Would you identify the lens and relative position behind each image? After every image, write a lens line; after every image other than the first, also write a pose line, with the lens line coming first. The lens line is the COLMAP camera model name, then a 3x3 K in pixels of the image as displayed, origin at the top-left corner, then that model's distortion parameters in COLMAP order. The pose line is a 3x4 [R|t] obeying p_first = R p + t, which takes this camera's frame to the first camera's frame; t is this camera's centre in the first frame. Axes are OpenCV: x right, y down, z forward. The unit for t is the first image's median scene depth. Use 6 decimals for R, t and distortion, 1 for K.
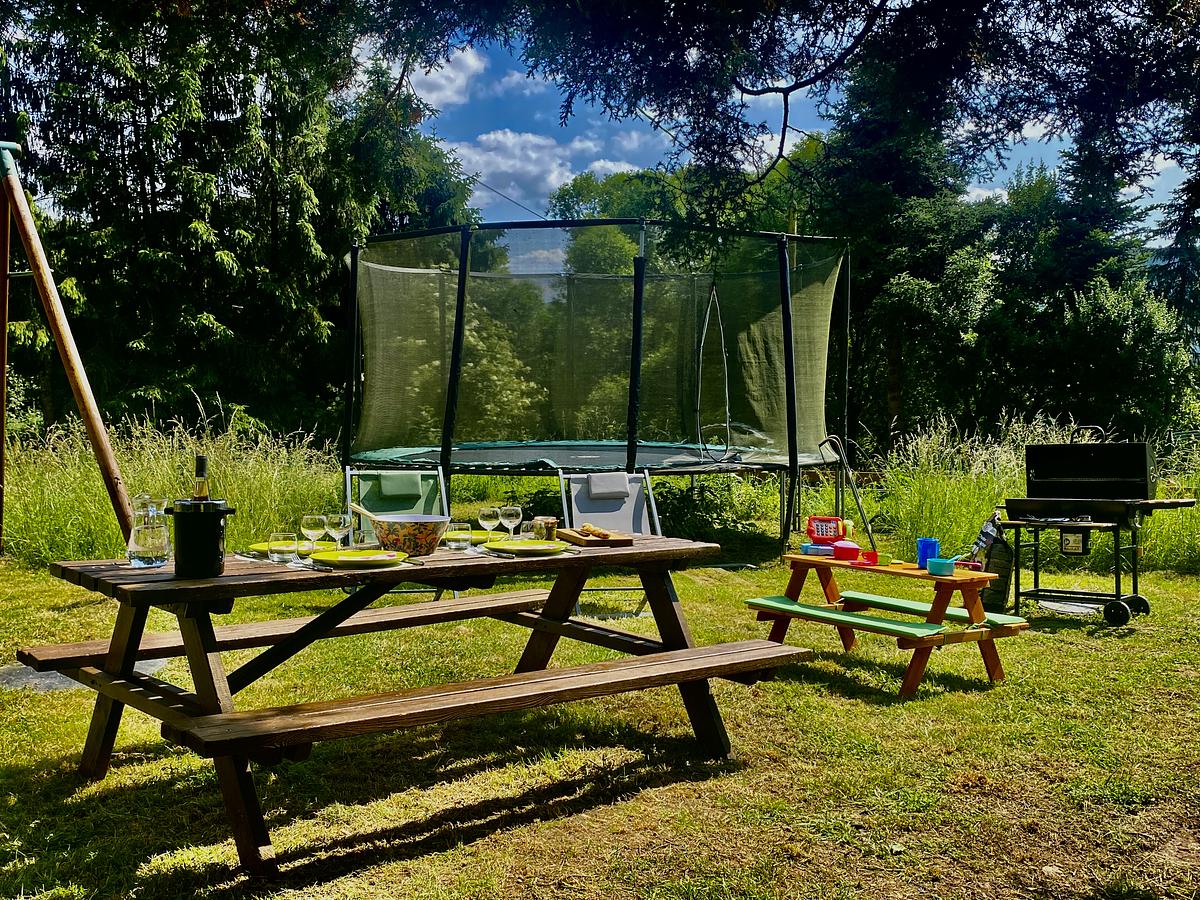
lens RADIAL K [[1205.2, 0, 600.0], [0, 1205.2, 450.0], [0, 0, 1]] dist [0.038167, -0.017645]
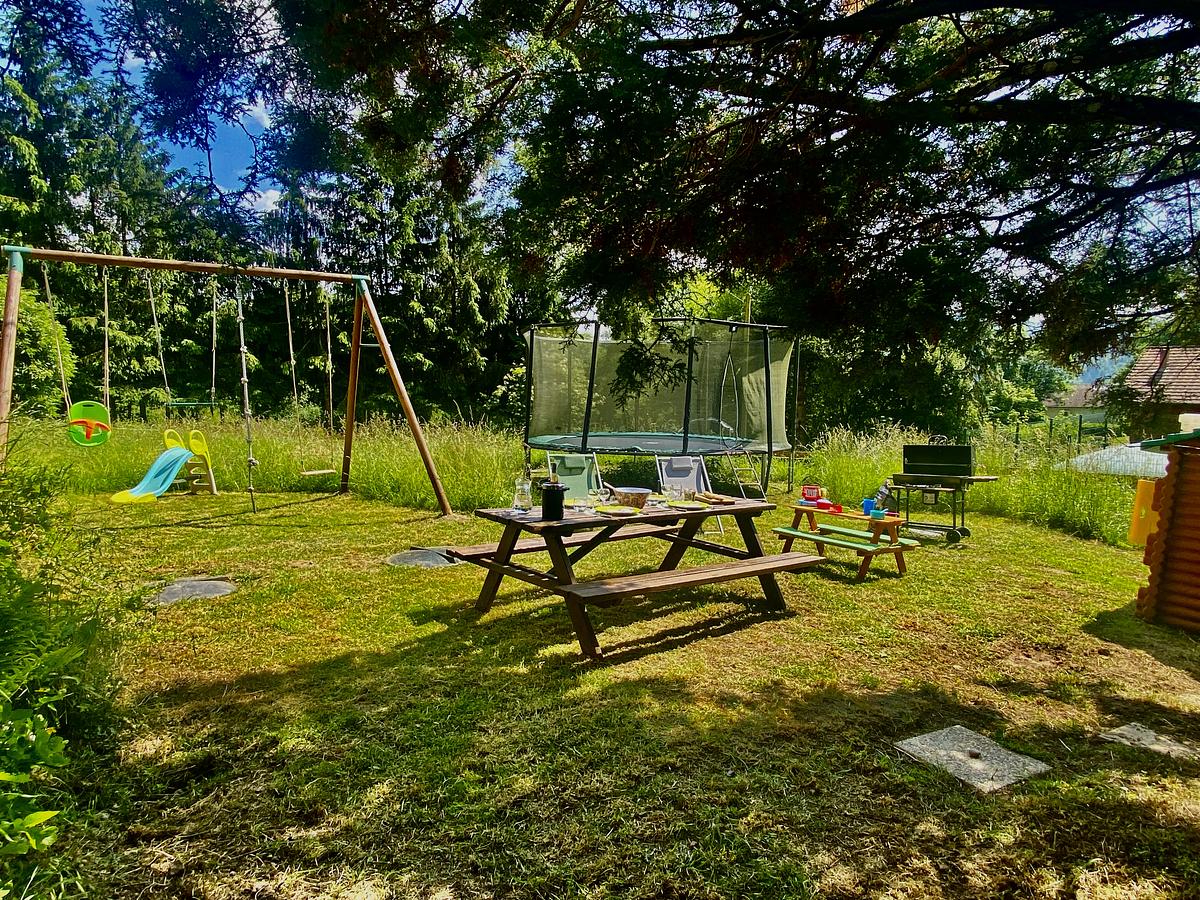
lens RADIAL K [[693.9, 0, 600.0], [0, 693.9, 450.0], [0, 0, 1]] dist [0.035744, -0.000144]
pose [[0.999553, 0.016689, -0.024796, -0.127555], [-0.015861, 0.999321, 0.033242, -0.035063], [0.025334, -0.032834, 0.999140, -0.126523]]
